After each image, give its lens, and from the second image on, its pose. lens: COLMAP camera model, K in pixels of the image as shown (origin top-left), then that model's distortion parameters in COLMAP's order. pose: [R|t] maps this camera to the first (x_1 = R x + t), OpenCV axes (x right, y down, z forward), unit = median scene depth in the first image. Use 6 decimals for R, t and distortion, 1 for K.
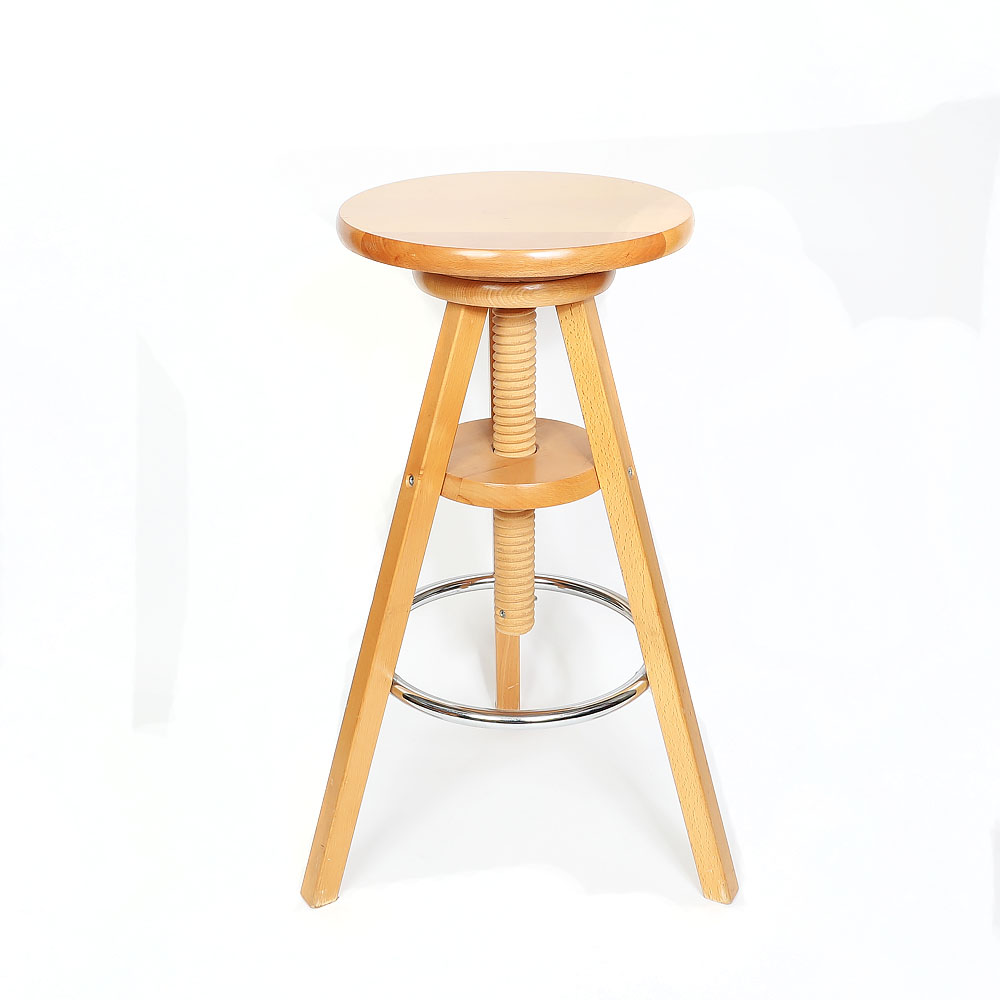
lens RADIAL K [[920.2, 0, 515.8], [0, 920.2, 497.2], [0, 0, 1]] dist [0.010796, 0.004572]
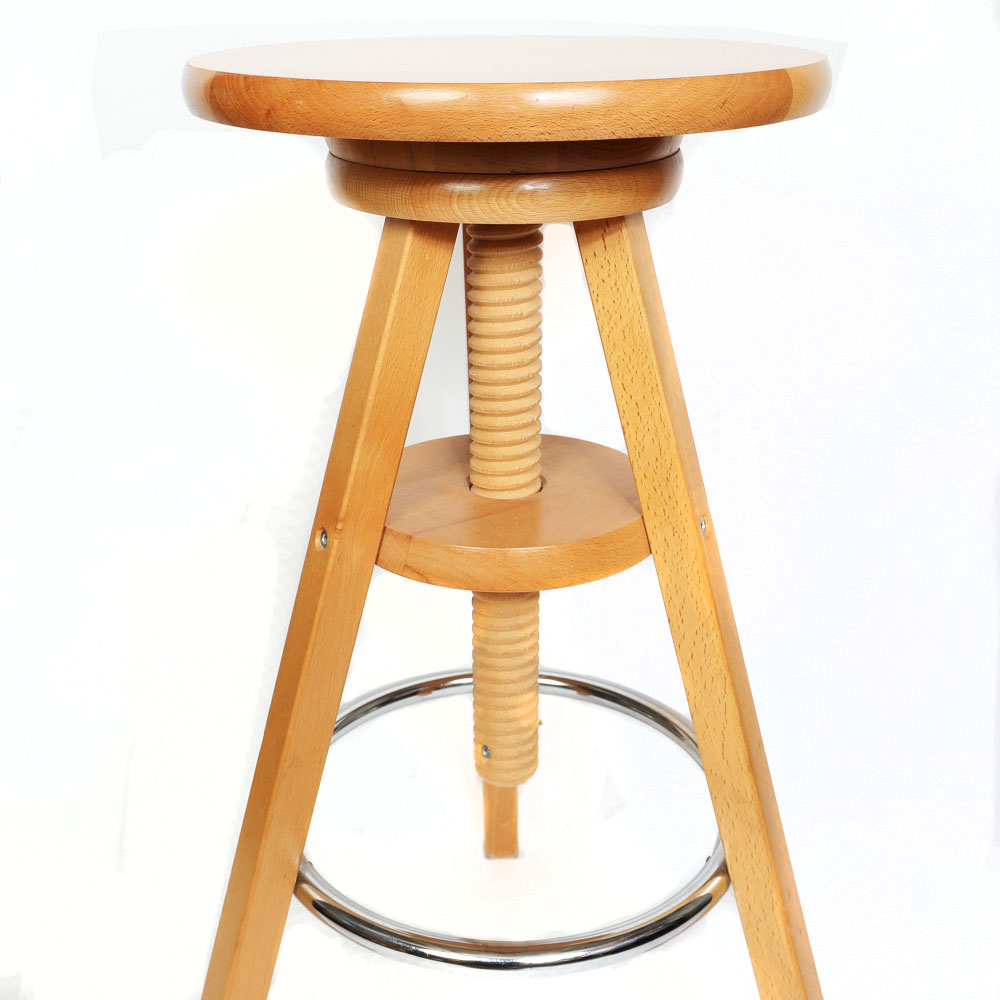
lens RADIAL K [[1058.8, 0, 516.4], [0, 1058.8, 502.5], [0, 0, 1]] dist [0.015586, 0.009976]
pose [[0.999983, 0.004605, -0.003580, 0.008827], [-0.004720, 0.999450, -0.032835, -0.019695], [0.003427, 0.032851, 0.999454, 0.336576]]
